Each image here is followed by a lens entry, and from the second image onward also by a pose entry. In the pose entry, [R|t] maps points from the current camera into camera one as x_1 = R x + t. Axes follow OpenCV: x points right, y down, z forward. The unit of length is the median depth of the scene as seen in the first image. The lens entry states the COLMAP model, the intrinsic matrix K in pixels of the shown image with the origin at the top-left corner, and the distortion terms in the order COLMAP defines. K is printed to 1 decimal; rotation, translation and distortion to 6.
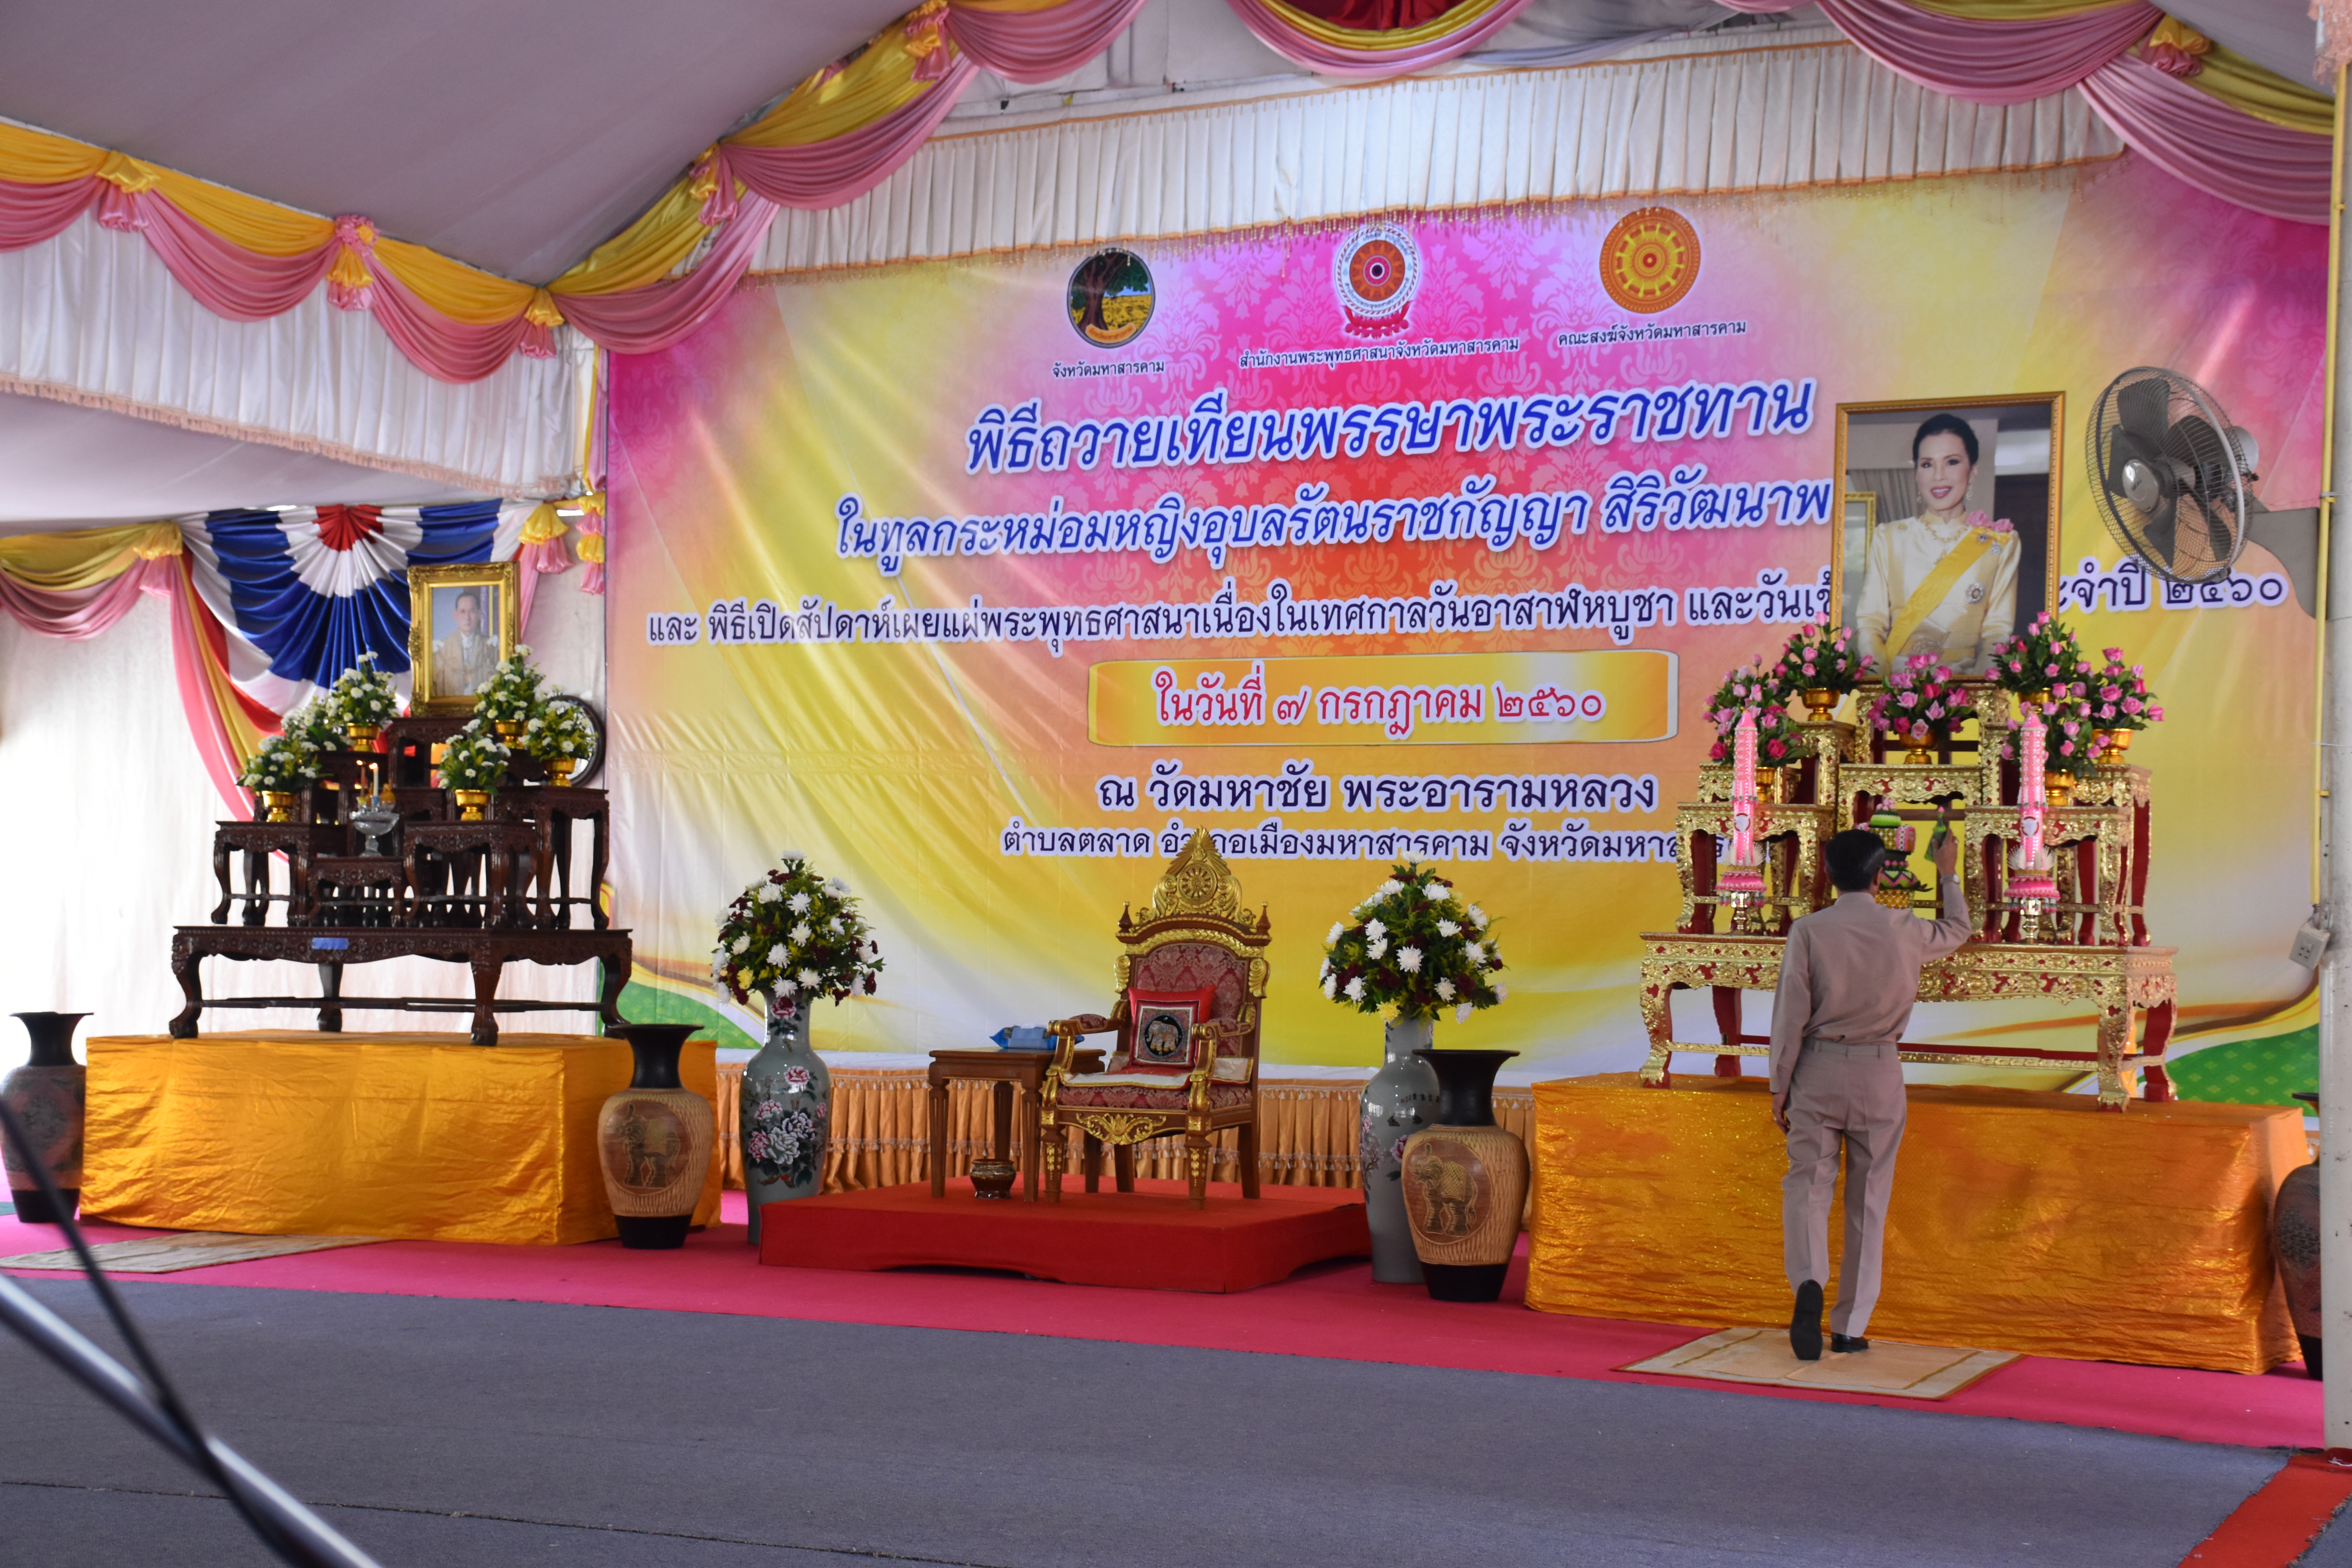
lens RADIAL K [[3492.7, 0, 1161.8], [0, 3492.7, 784.4], [0, 0, 1]] dist [0.206478, 0.000000]
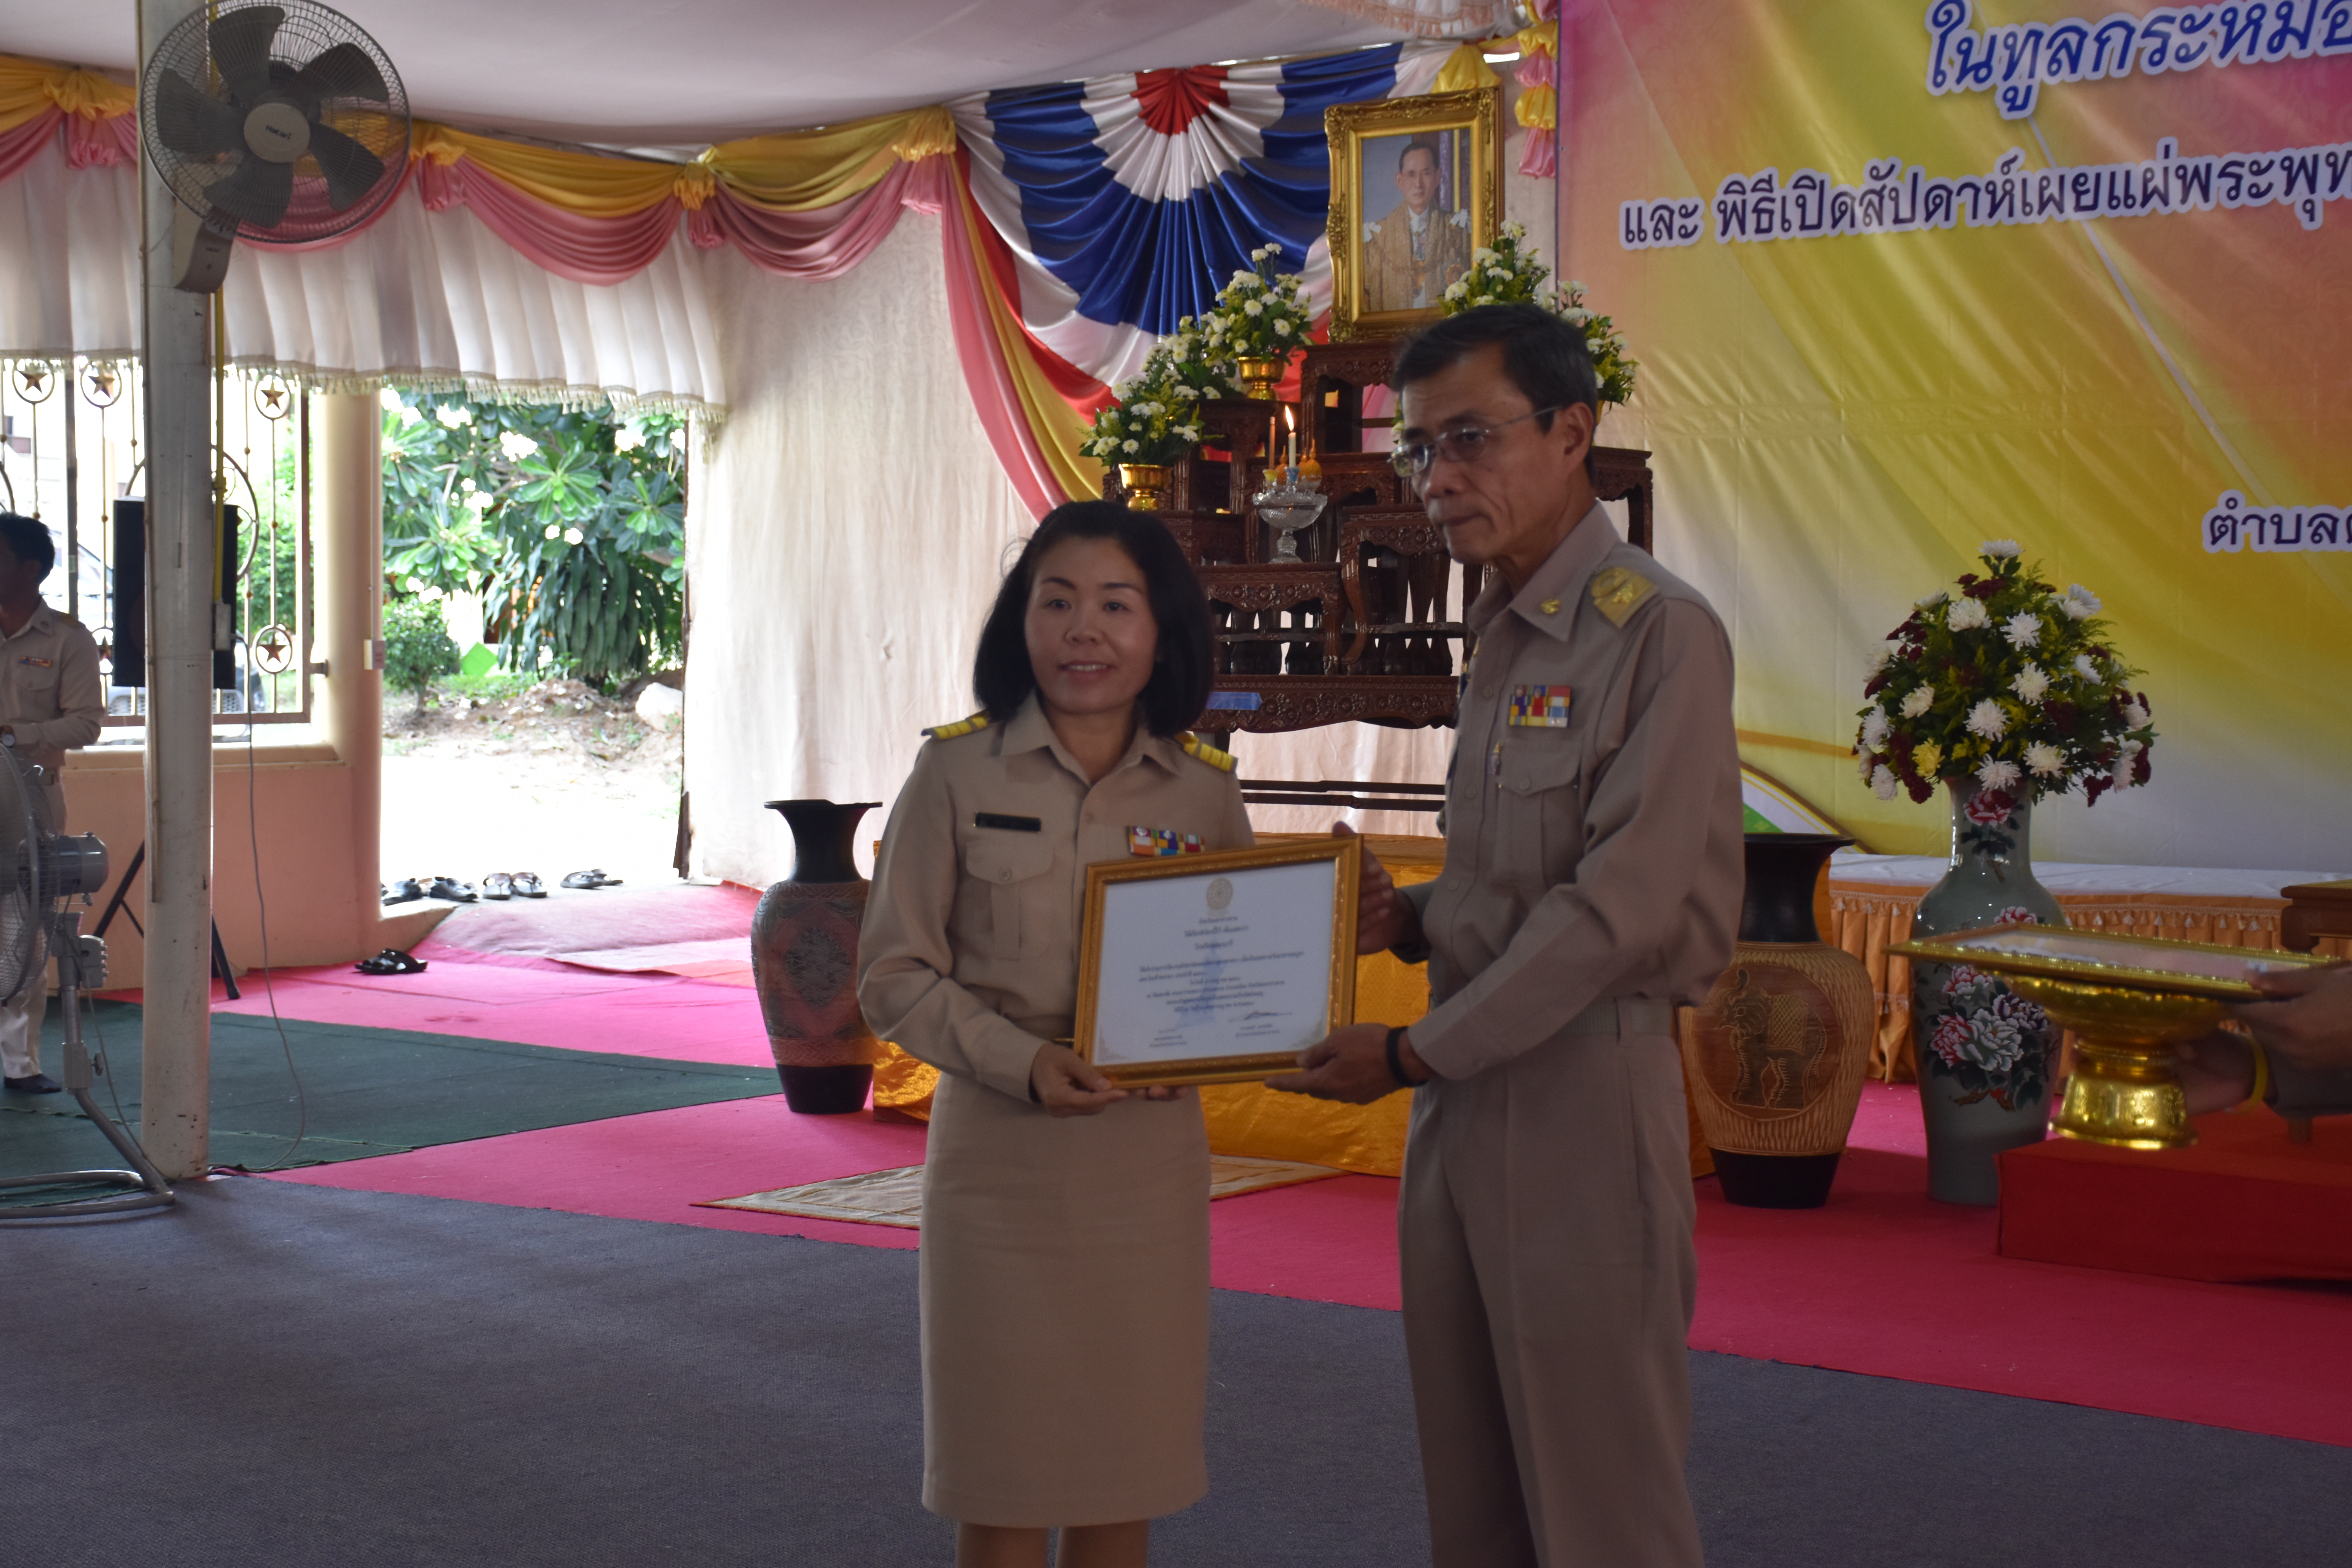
lens RADIAL K [[3833.0, 0, 1147.1], [0, 3833.0, 798.6], [0, 0, 1]] dist [0.317737, 0.000000]
pose [[0.979940, 0.000349, -0.199293, -0.098340], [0.014764, 0.997124, 0.074341, 0.009606], [0.198745, -0.075792, 0.977116, 0.279804]]
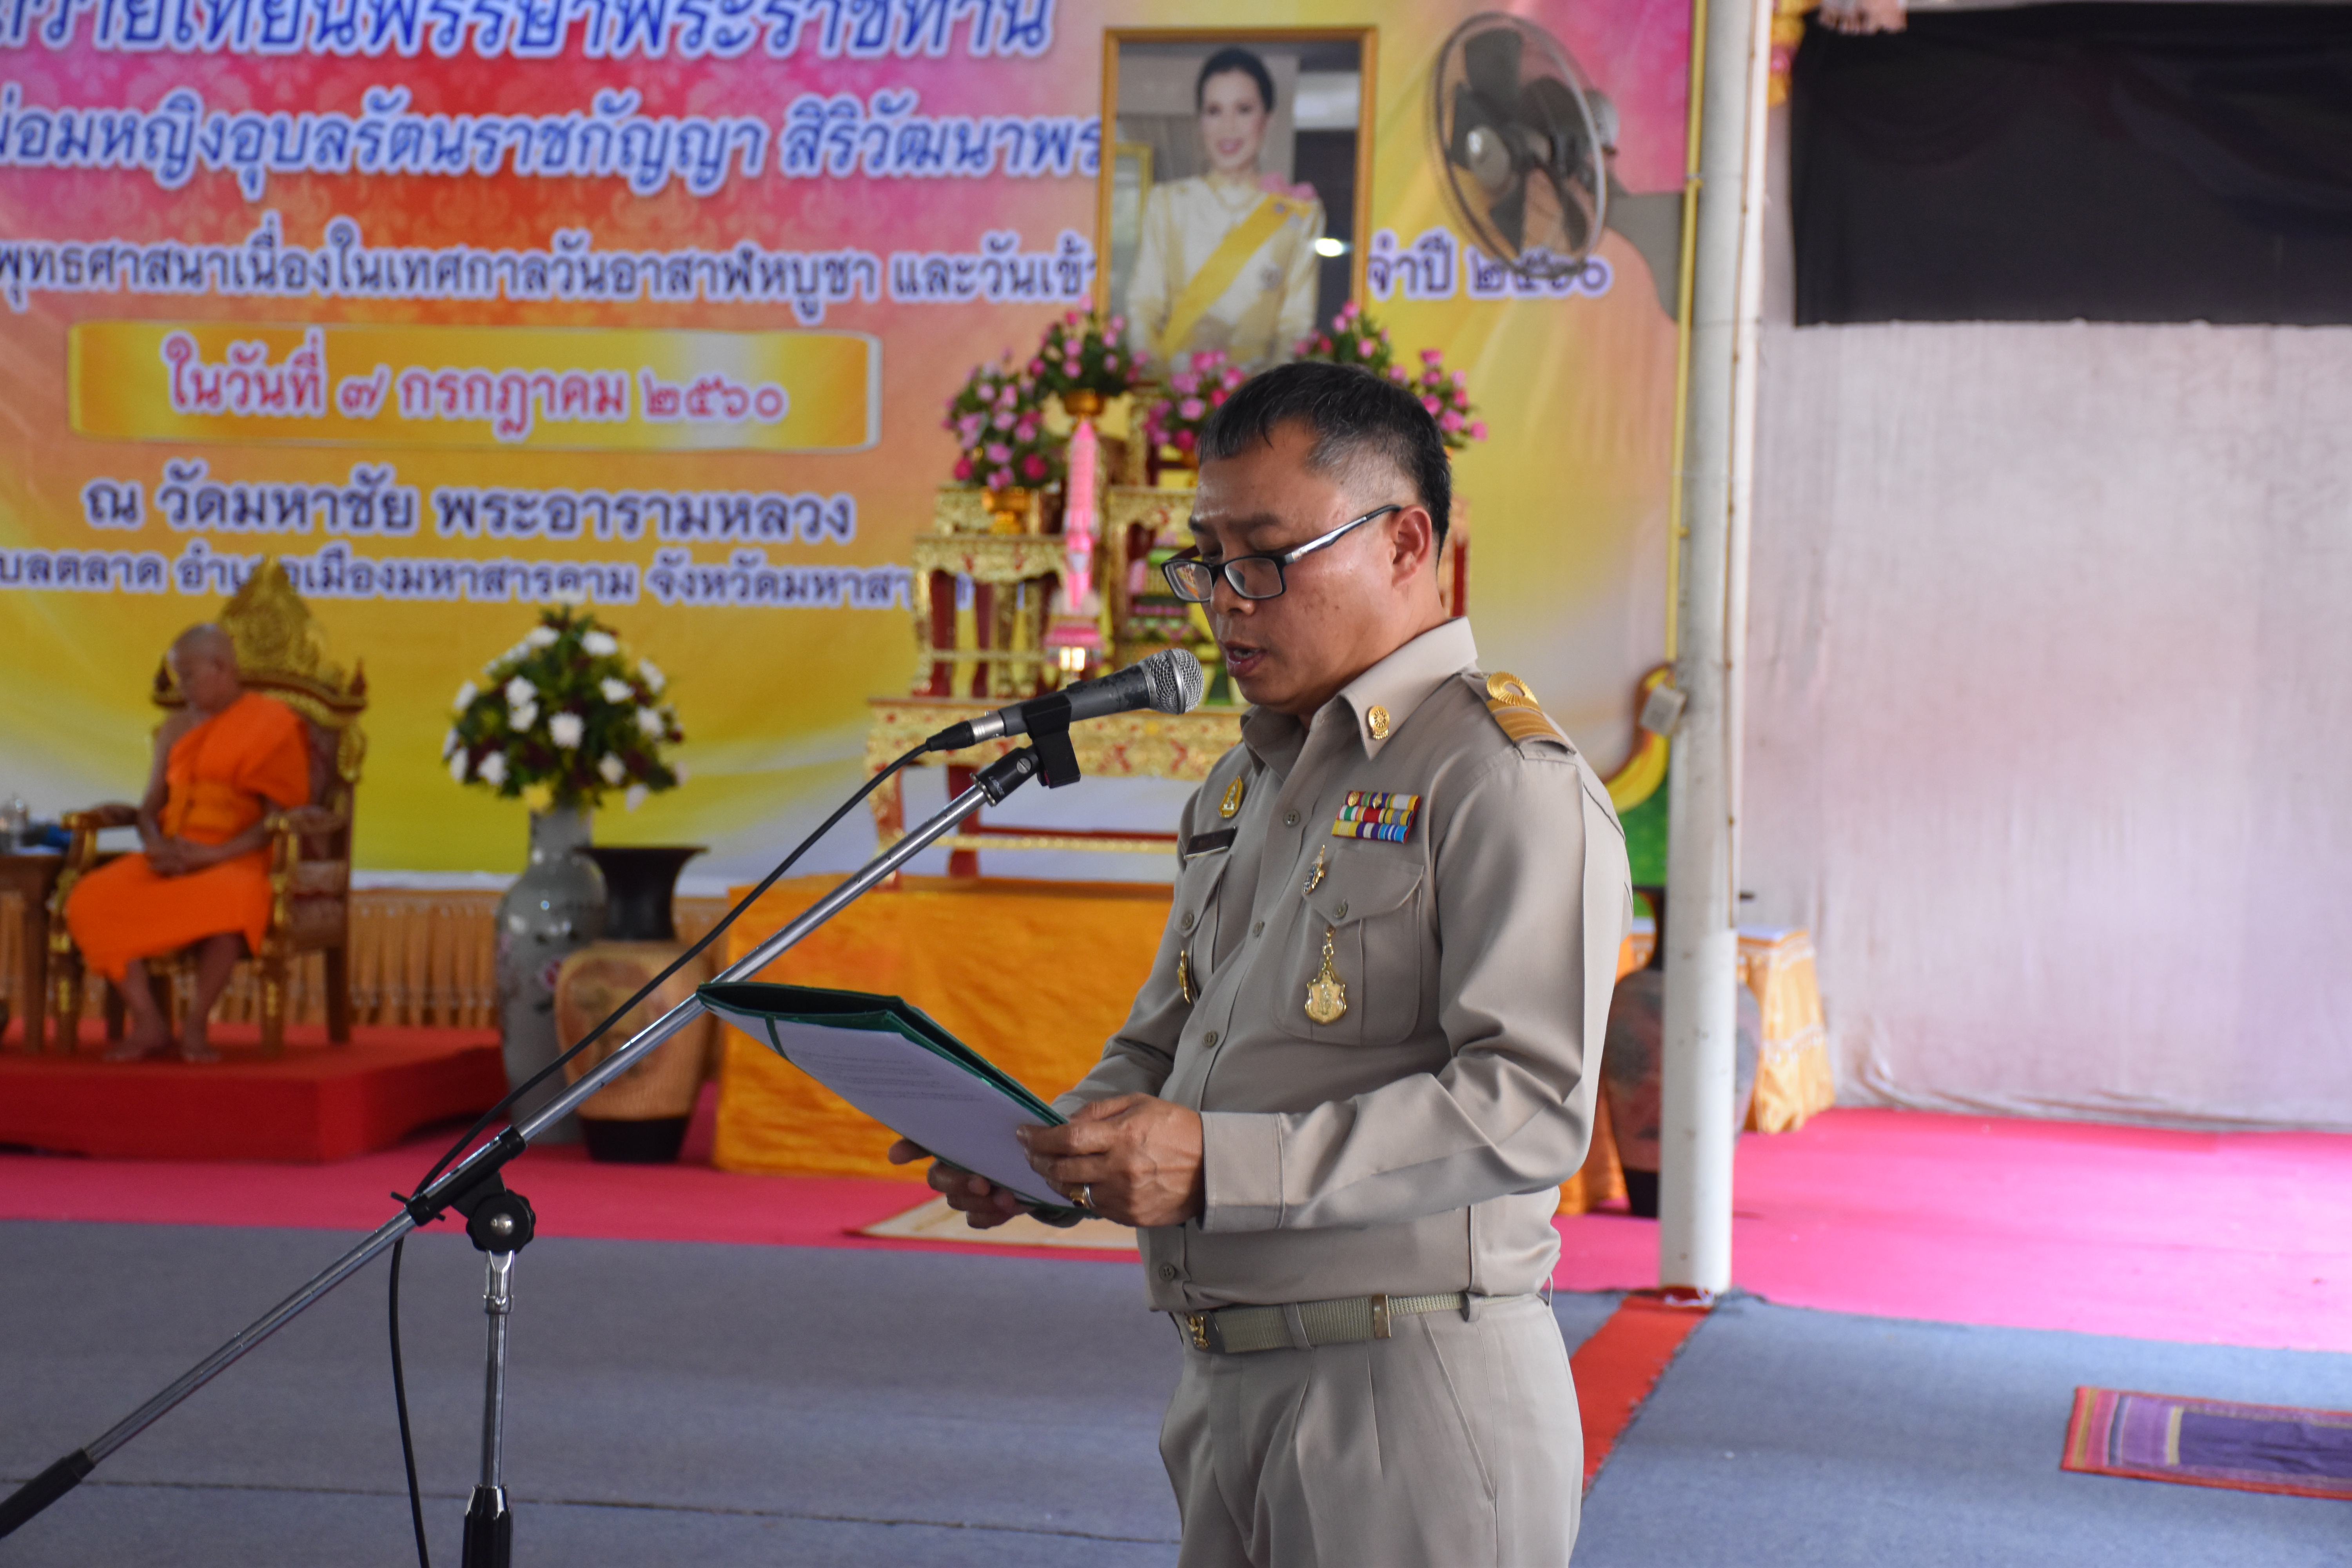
lens RADIAL K [[4777.1, 0, 1176.6], [0, 4777.1, 802.9], [0, 0, 1]] dist [0.475525, 0.000000]
pose [[0.973691, -0.001954, 0.227866, -0.031100], [-0.012573, 0.997979, 0.062283, -0.001644], [-0.227527, -0.063509, 0.971698, -0.053717]]
